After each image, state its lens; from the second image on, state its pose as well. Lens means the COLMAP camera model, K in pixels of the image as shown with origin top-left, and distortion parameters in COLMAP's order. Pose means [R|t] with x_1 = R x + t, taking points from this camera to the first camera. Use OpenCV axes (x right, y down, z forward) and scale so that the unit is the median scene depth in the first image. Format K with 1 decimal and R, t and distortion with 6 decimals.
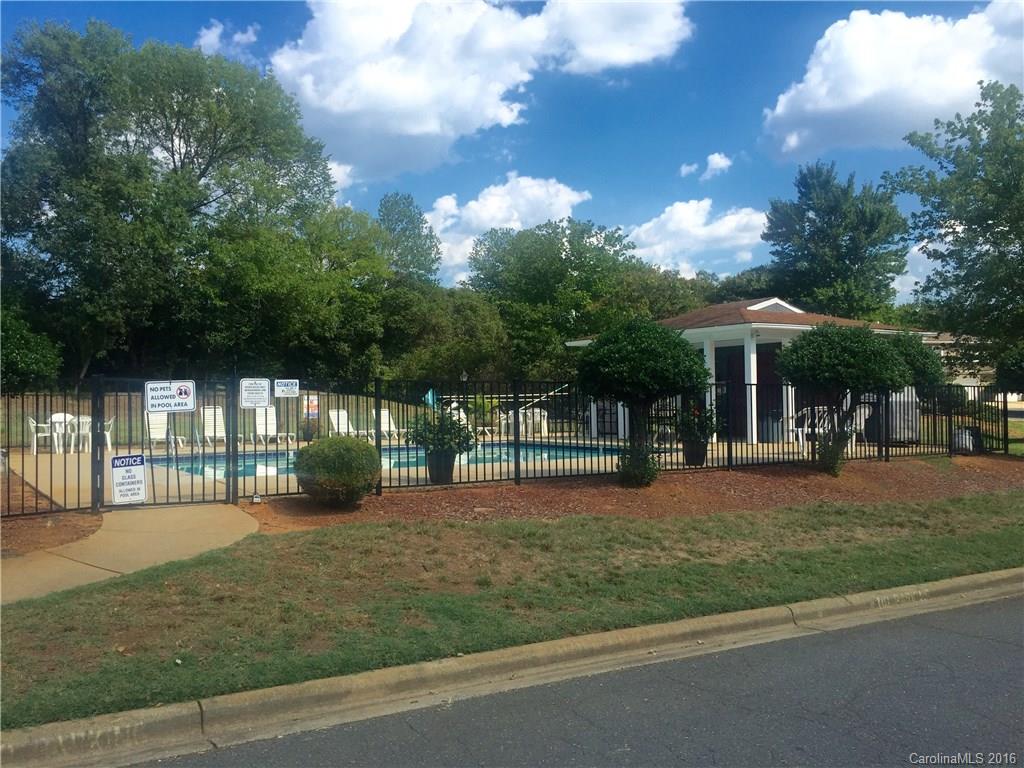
lens RADIAL K [[918.4, 0, 512.0], [0, 918.4, 384.0], [0, 0, 1]] dist [0.001885, -0.003807]
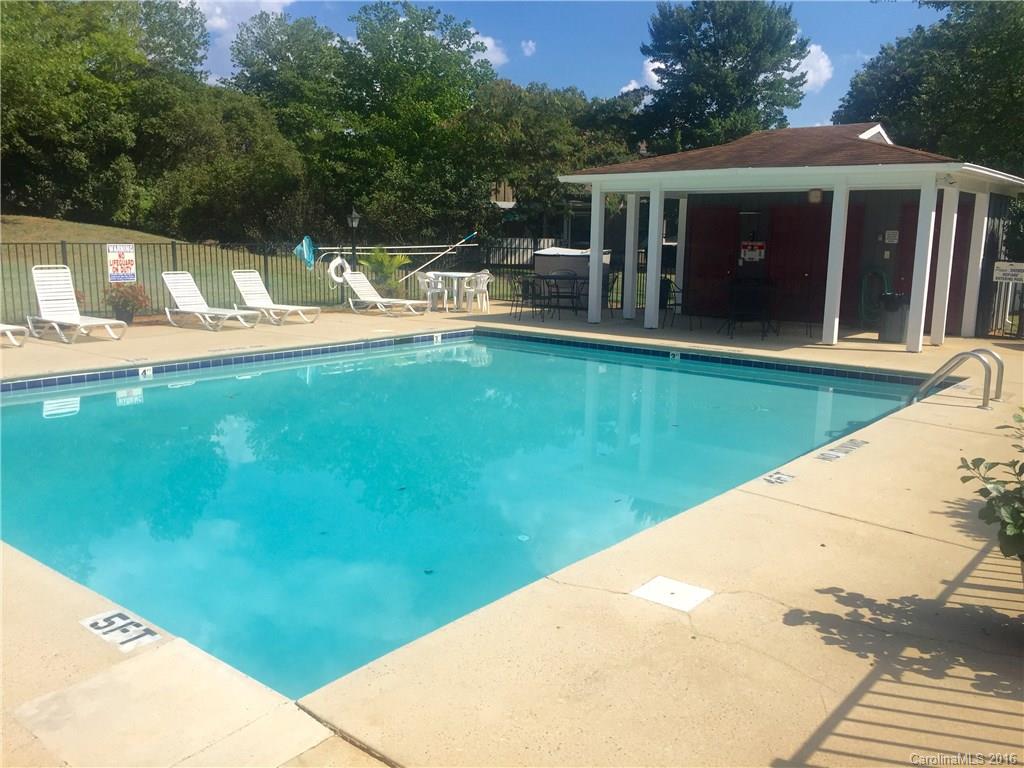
lens RADIAL K [[918.4, 0, 512.0], [0, 918.4, 384.0], [0, 0, 1]] dist [0.001885, -0.003807]
pose [[0.951262, -0.016318, 0.307953, -0.083960], [-0.040787, 0.983169, 0.178087, -0.007148], [-0.305676, -0.181968, 0.934585, 0.185728]]
